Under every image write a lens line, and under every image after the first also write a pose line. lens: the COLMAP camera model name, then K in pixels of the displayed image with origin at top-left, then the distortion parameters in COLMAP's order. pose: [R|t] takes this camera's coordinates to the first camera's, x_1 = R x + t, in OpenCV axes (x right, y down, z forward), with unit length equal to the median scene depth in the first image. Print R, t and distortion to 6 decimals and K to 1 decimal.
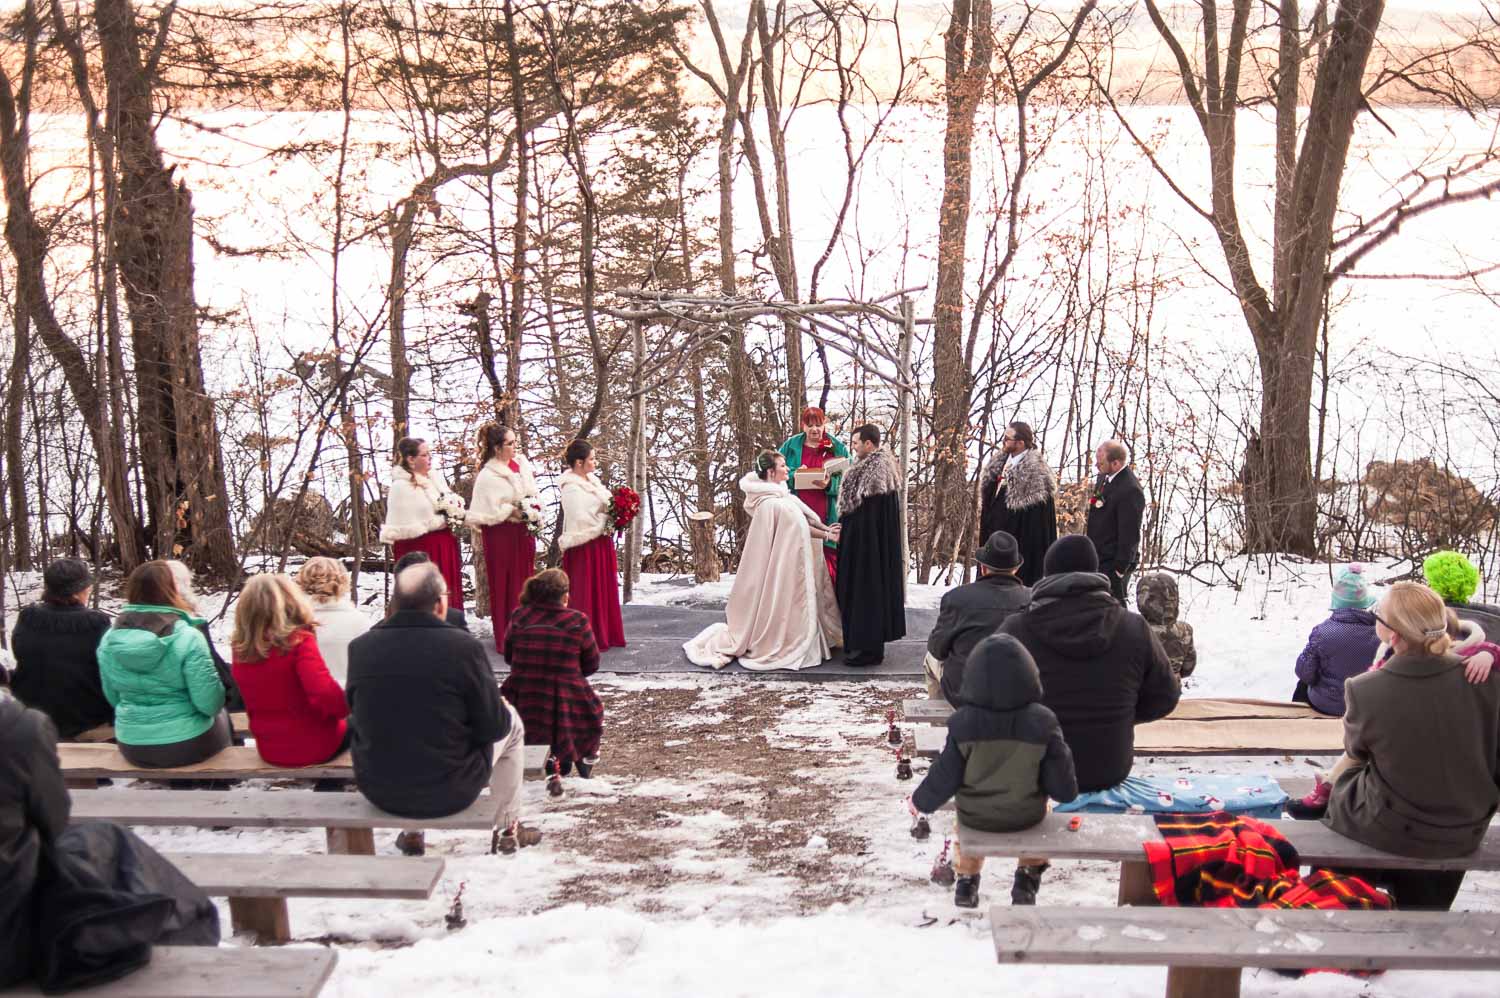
lens RADIAL K [[1657.8, 0, 750.0], [0, 1657.8, 497.9], [0, 0, 1]] dist [-0.077316, 0.000000]
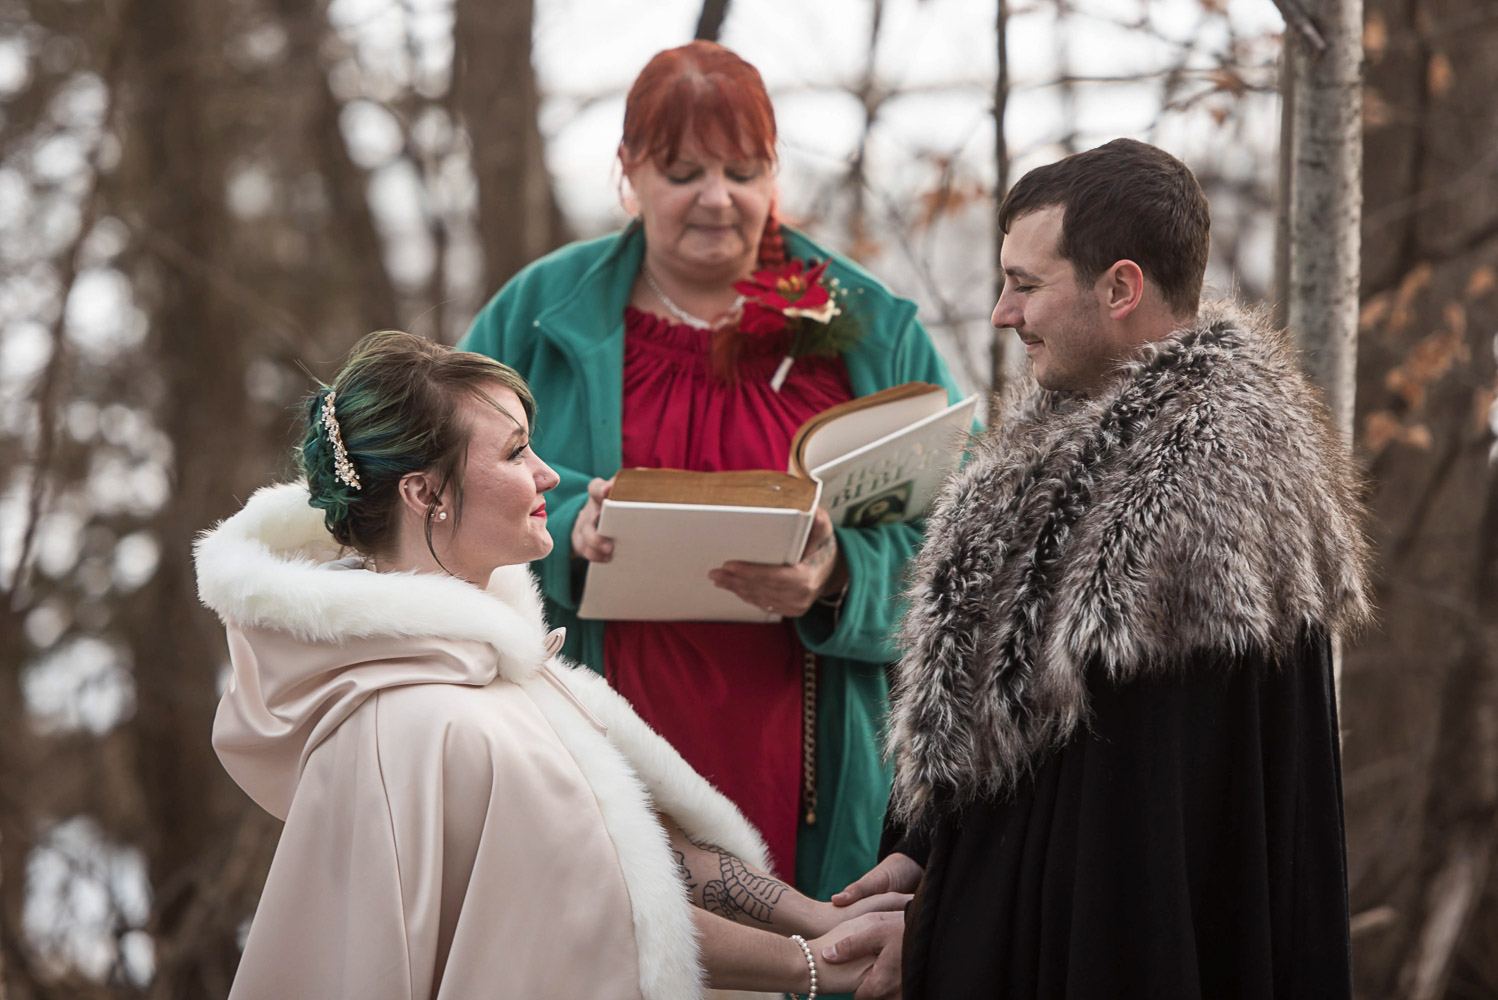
lens RADIAL K [[7026.4, 0, 749.1], [0, 7026.4, 500.3], [0, 0, 1]] dist [0.256769, 0.000000]
pose [[0.997005, -0.007974, 0.076928, -0.004632], [0.009600, 0.999738, -0.020793, -0.003141], [-0.076742, 0.021469, 0.996820, 0.415048]]
